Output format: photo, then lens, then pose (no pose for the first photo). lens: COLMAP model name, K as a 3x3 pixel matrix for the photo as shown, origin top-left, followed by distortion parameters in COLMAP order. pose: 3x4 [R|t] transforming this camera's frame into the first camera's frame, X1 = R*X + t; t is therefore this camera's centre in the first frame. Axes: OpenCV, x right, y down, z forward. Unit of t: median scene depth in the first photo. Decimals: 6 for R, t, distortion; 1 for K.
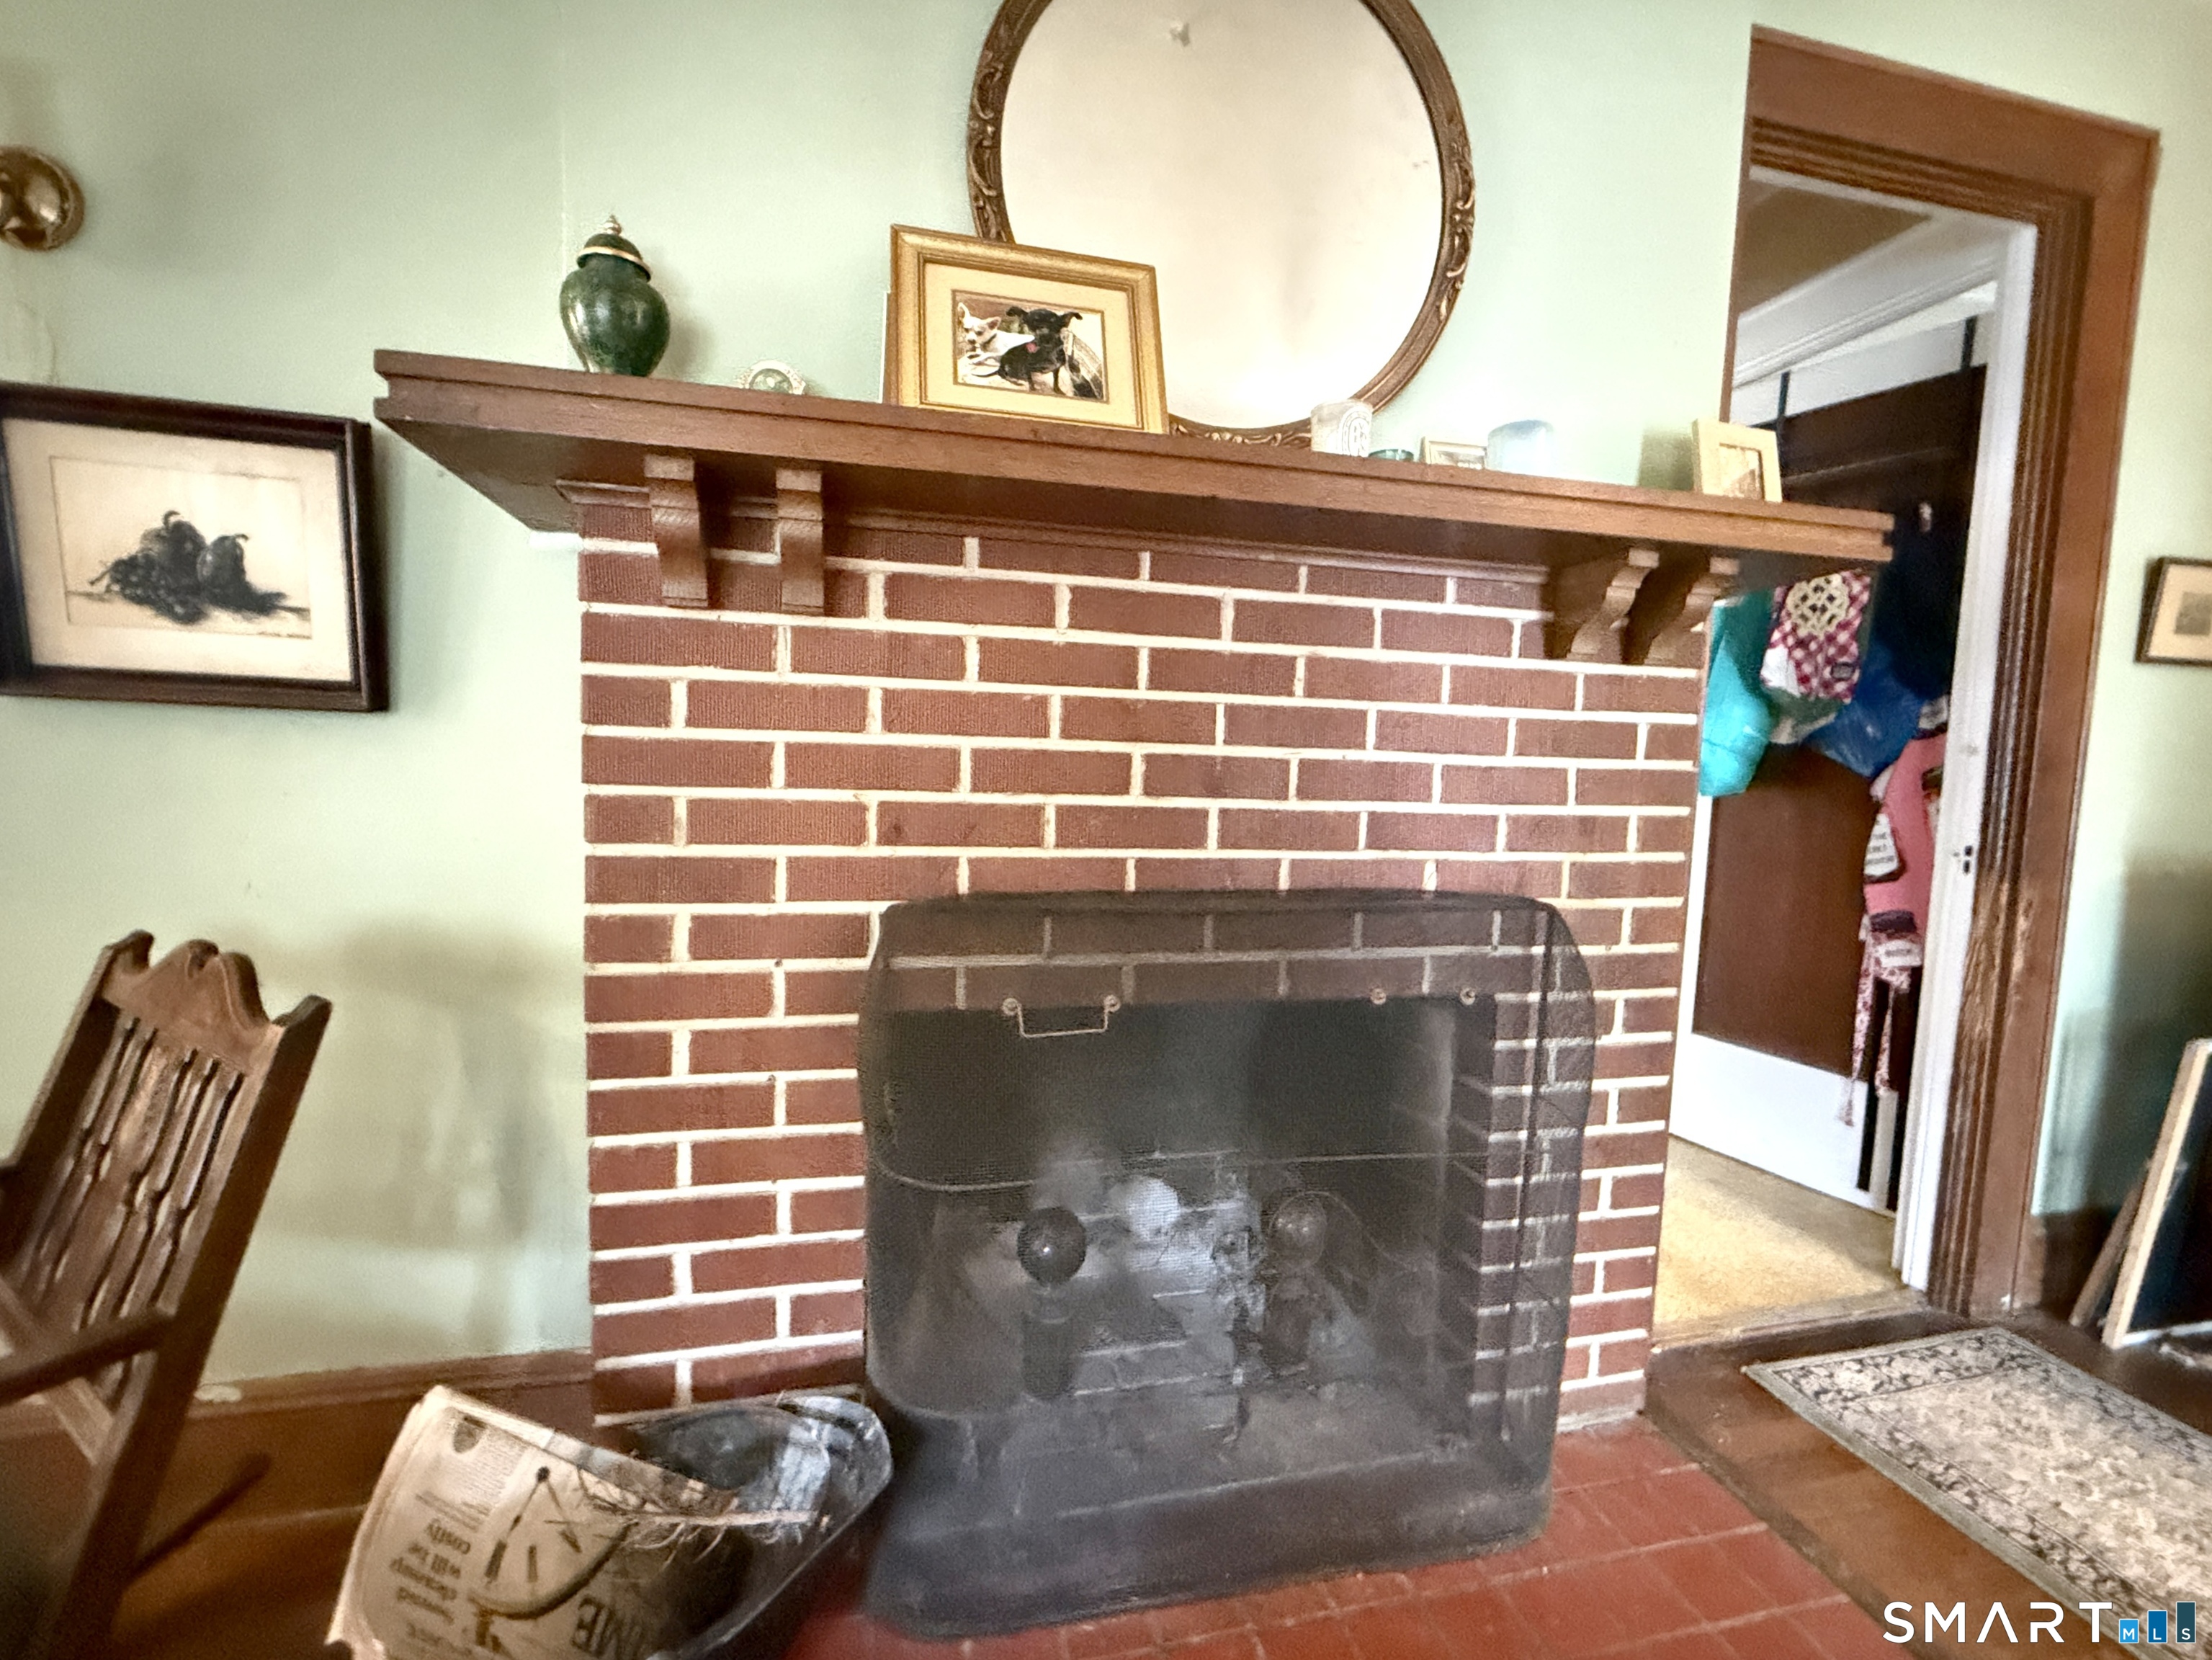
lens RADIAL K [[958.6, 0, 1100.4], [0, 958.6, 826.7], [0, 0, 1]] dist [-0.000675, 0.000079]
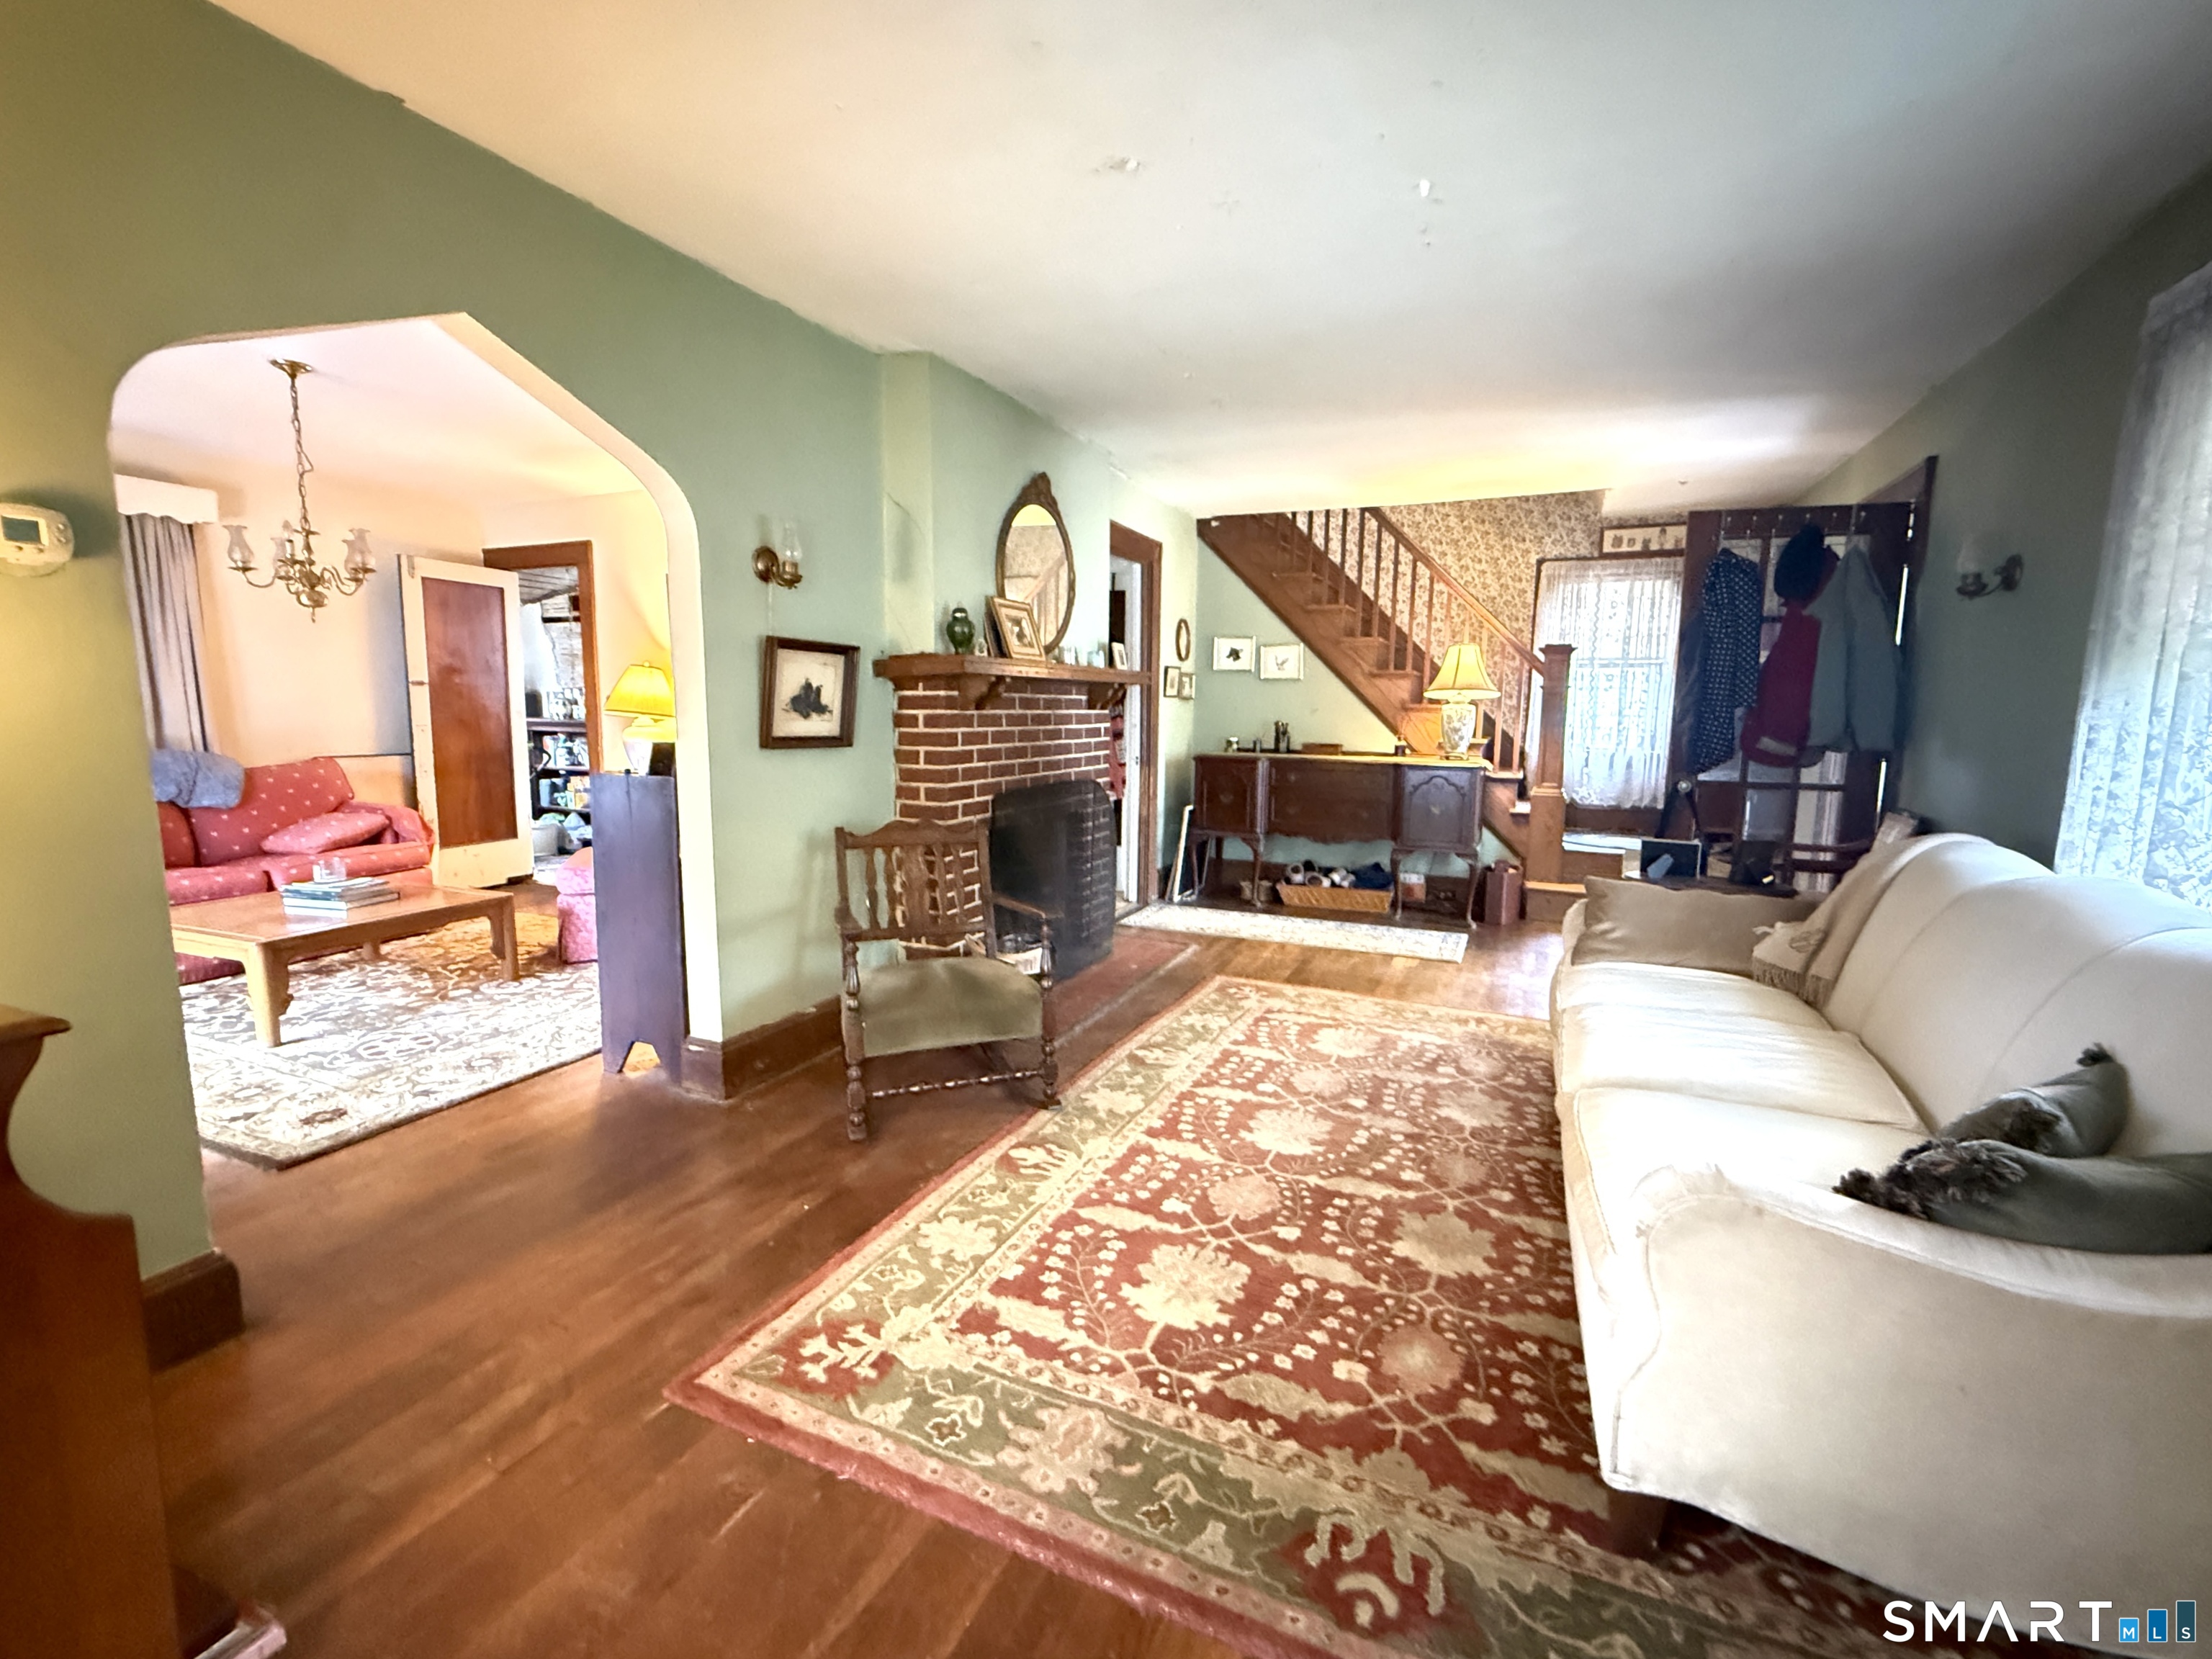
lens RADIAL K [[958.5, 0, 1097.6], [0, 958.5, 824.7], [0, 0, 1]] dist [-0.000675, 0.000079]
pose [[0.613536, -0.121750, 0.780225, -2.442574], [0.073716, 0.992559, 0.096916, -0.107613], [-0.786219, -0.001946, 0.617945, -1.249379]]
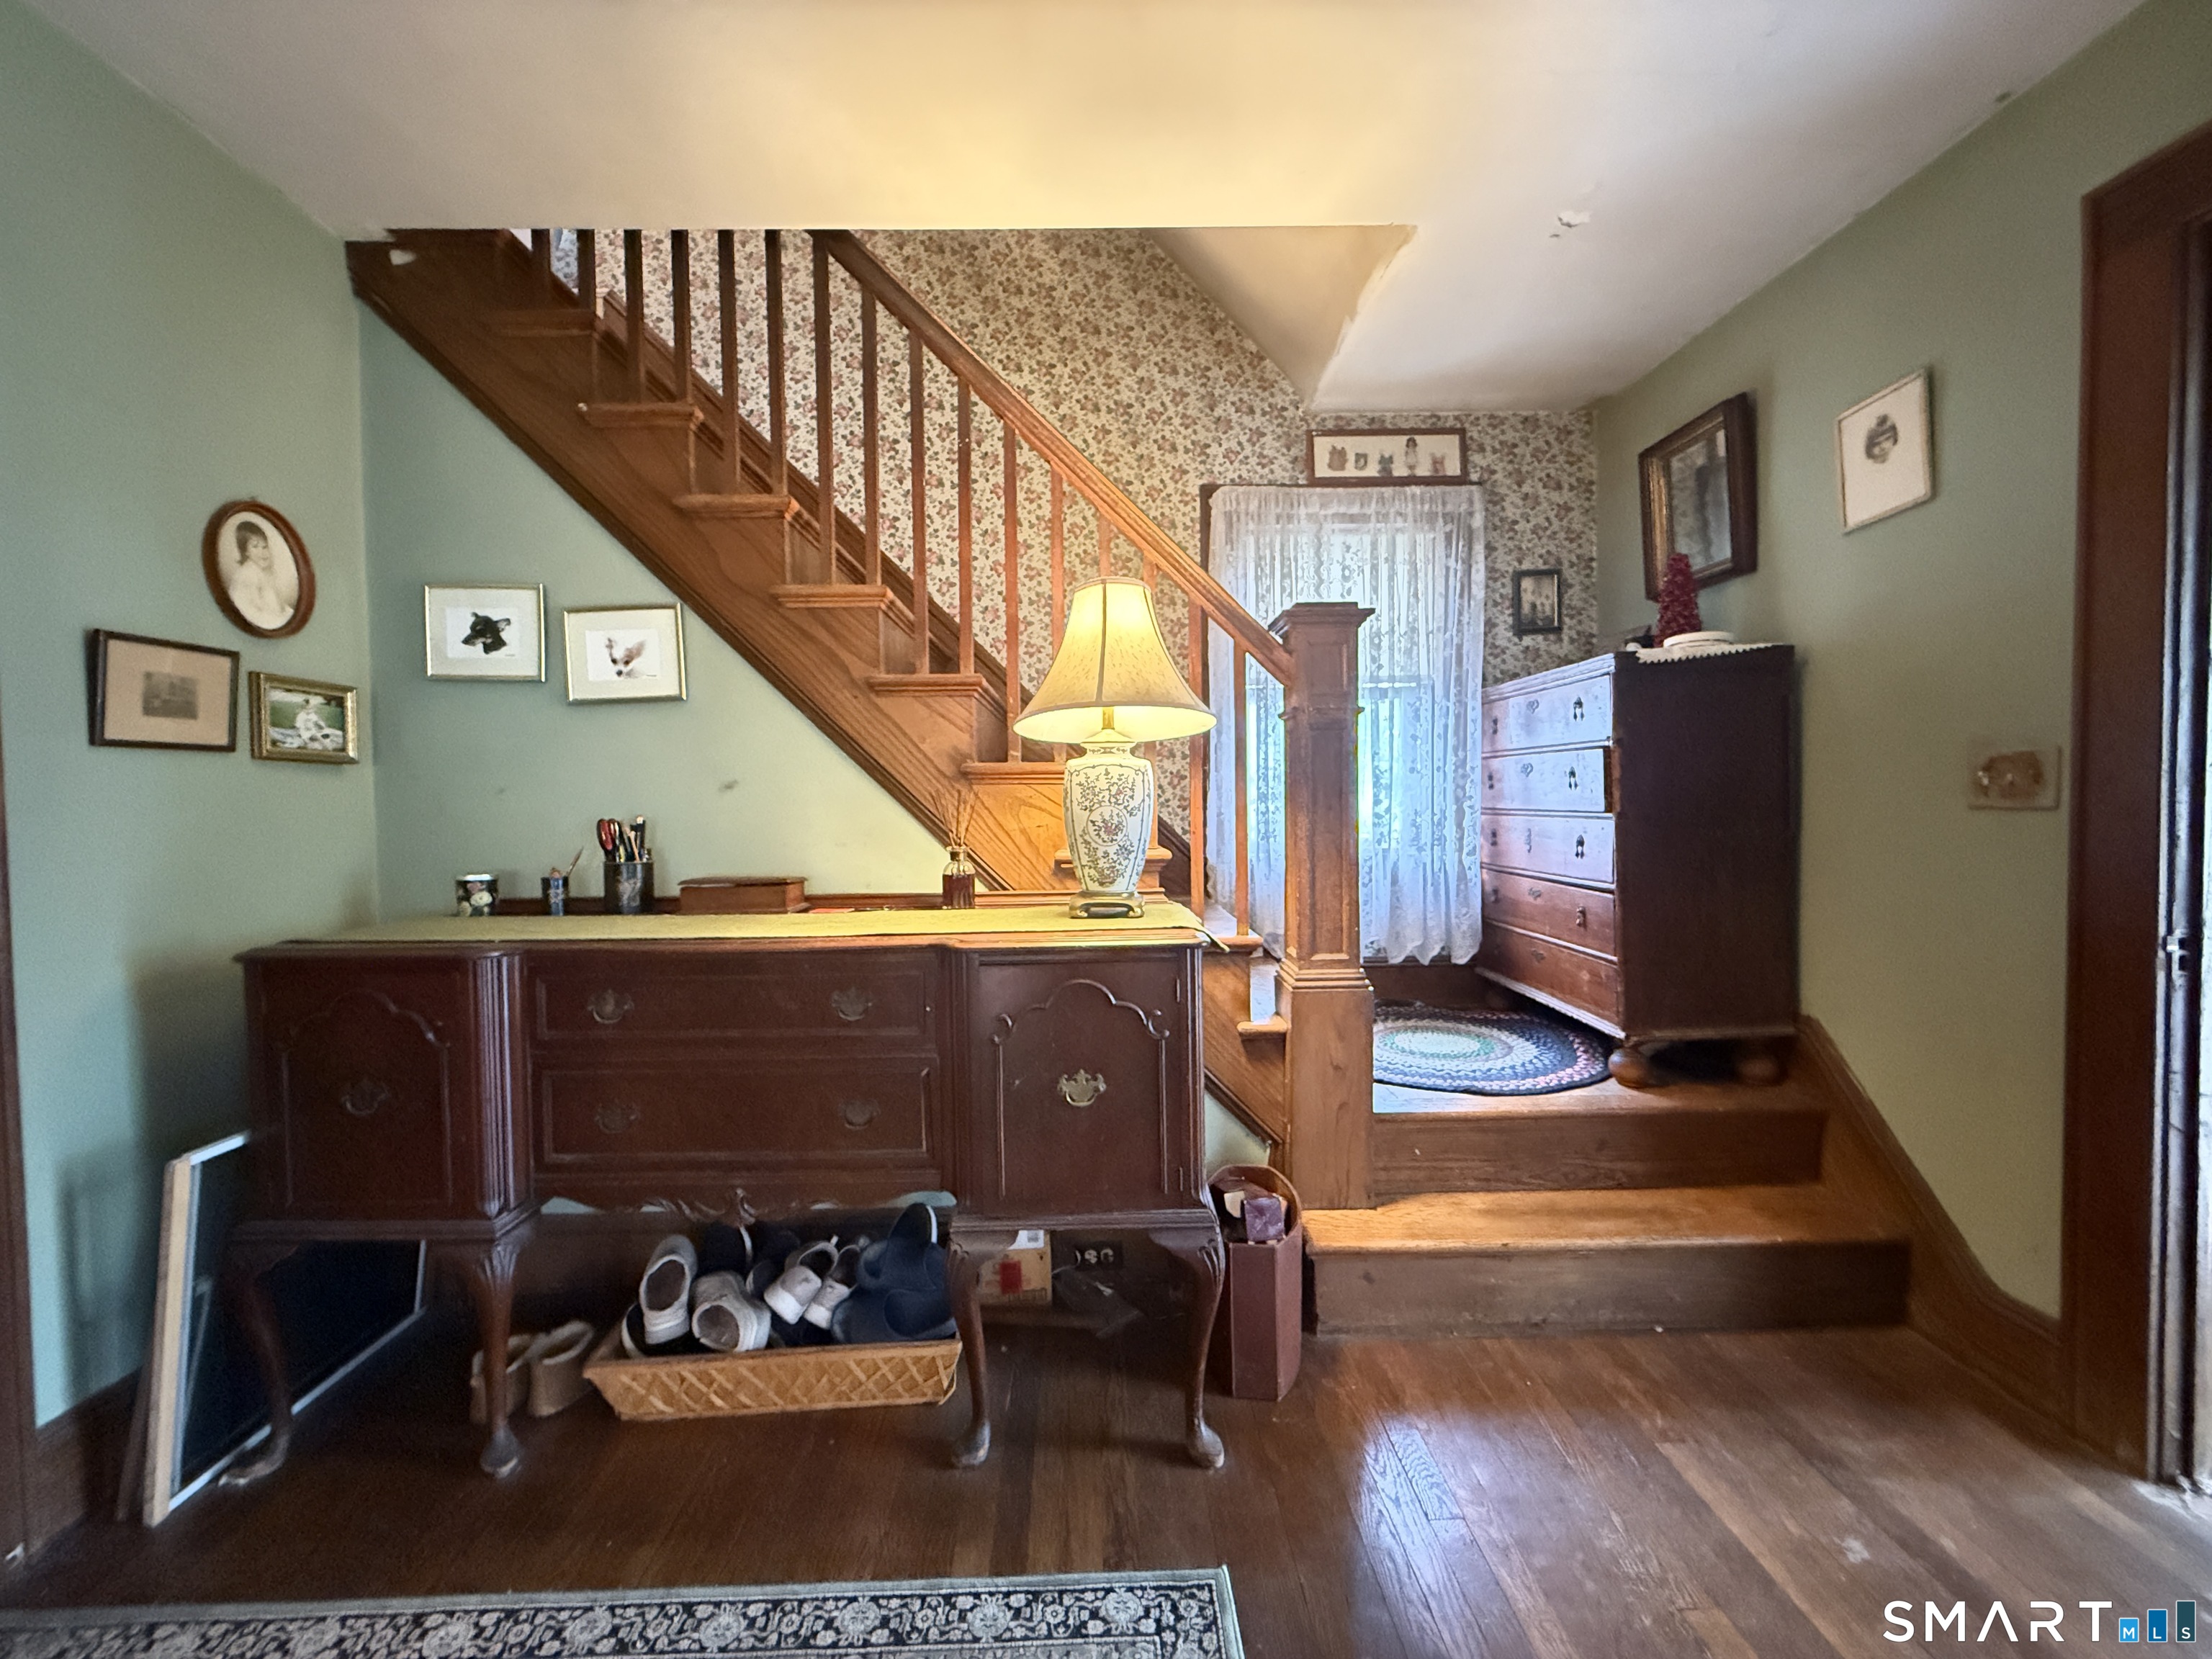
lens RADIAL K [[958.5, 0, 1103.7], [0, 958.5, 826.6], [0, 0, 1]] dist [-0.000675, 0.000079]
pose [[0.221844, -0.057728, 0.973372, 0.611659], [0.103439, 0.994006, 0.035377, -0.045764], [-0.969580, 0.092836, 0.226485, -0.145540]]
